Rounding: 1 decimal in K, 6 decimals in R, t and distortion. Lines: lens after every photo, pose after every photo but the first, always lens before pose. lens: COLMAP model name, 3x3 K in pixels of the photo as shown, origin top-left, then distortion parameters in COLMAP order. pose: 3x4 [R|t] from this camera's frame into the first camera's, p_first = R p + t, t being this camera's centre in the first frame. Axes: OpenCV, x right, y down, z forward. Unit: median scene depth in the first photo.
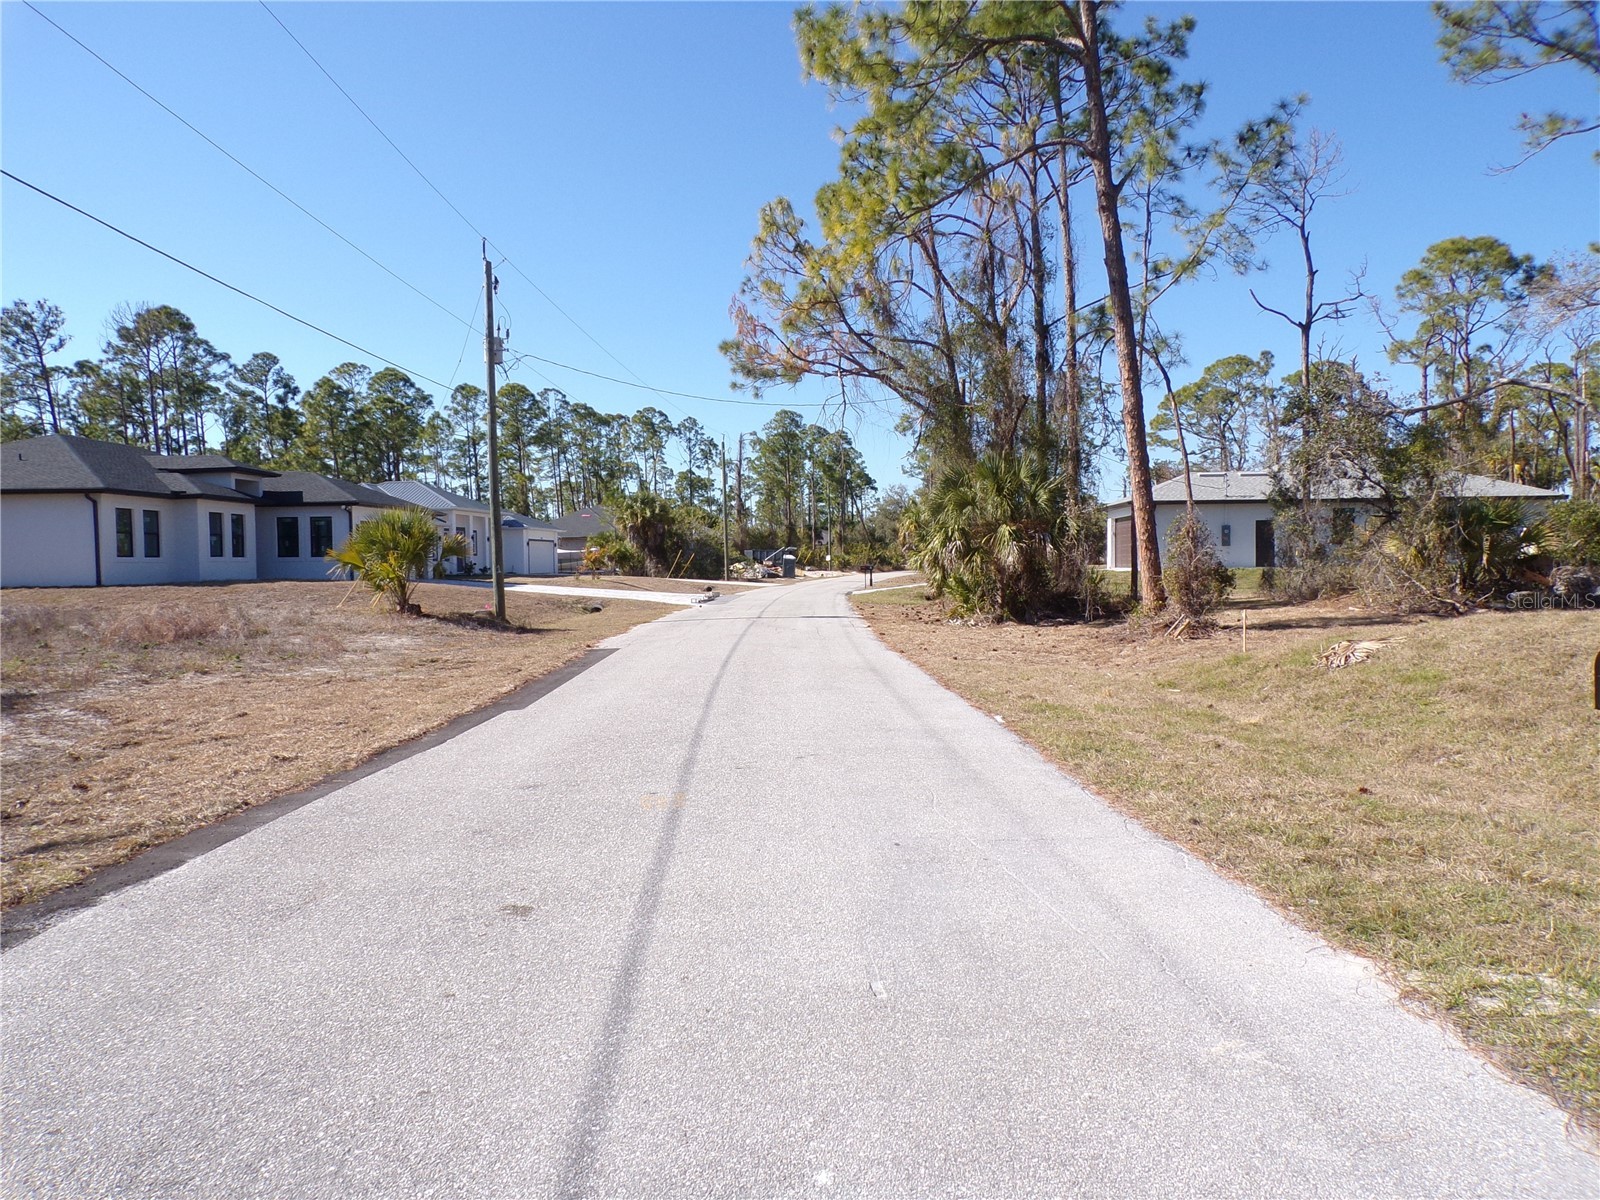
lens RADIAL K [[1114.3, 0, 800.0], [0, 1114.3, 600.0], [0, 0, 1]] dist [-0.006310, 0.033827]
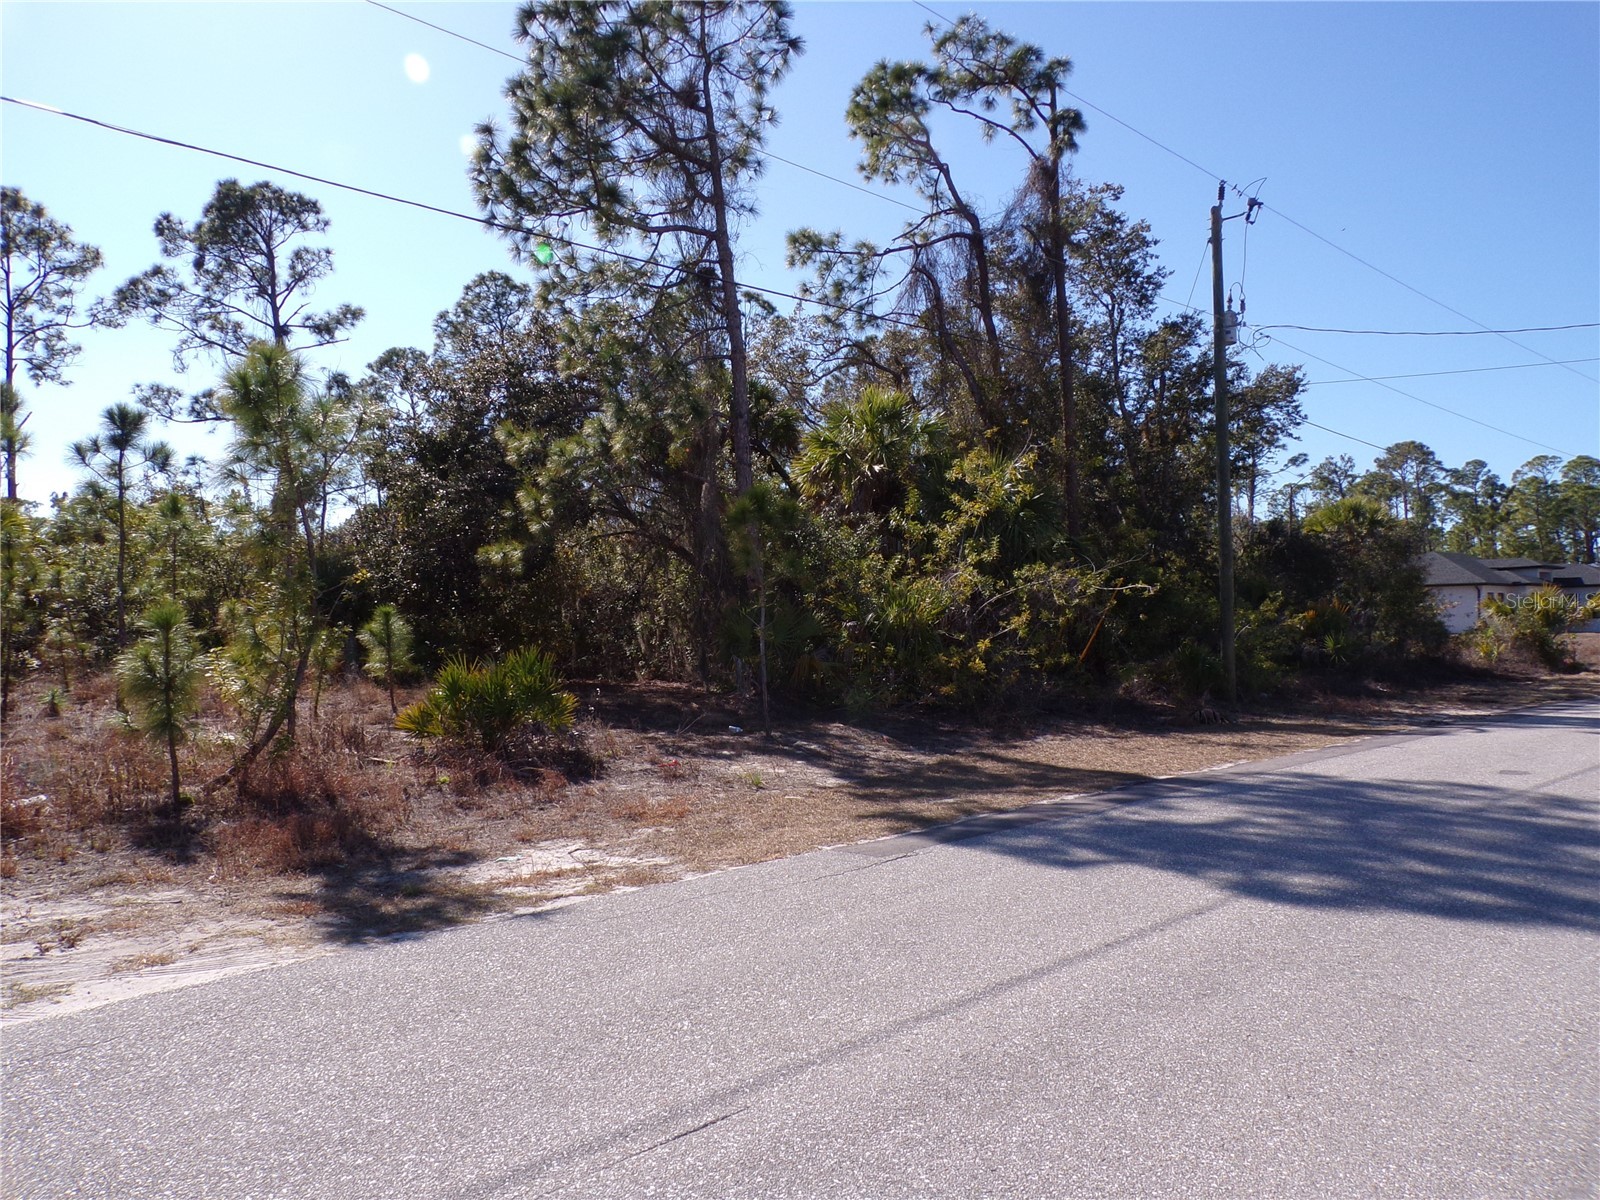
lens RADIAL K [[1114.3, 0, 800.0], [0, 1114.3, 600.0], [0, 0, 1]] dist [-0.006310, 0.033827]
pose [[0.613468, -0.007587, -0.789683, 0.070271], [-0.035120, 0.998702, -0.036879, 0.017517], [0.788938, 0.050358, 0.612406, -0.469230]]
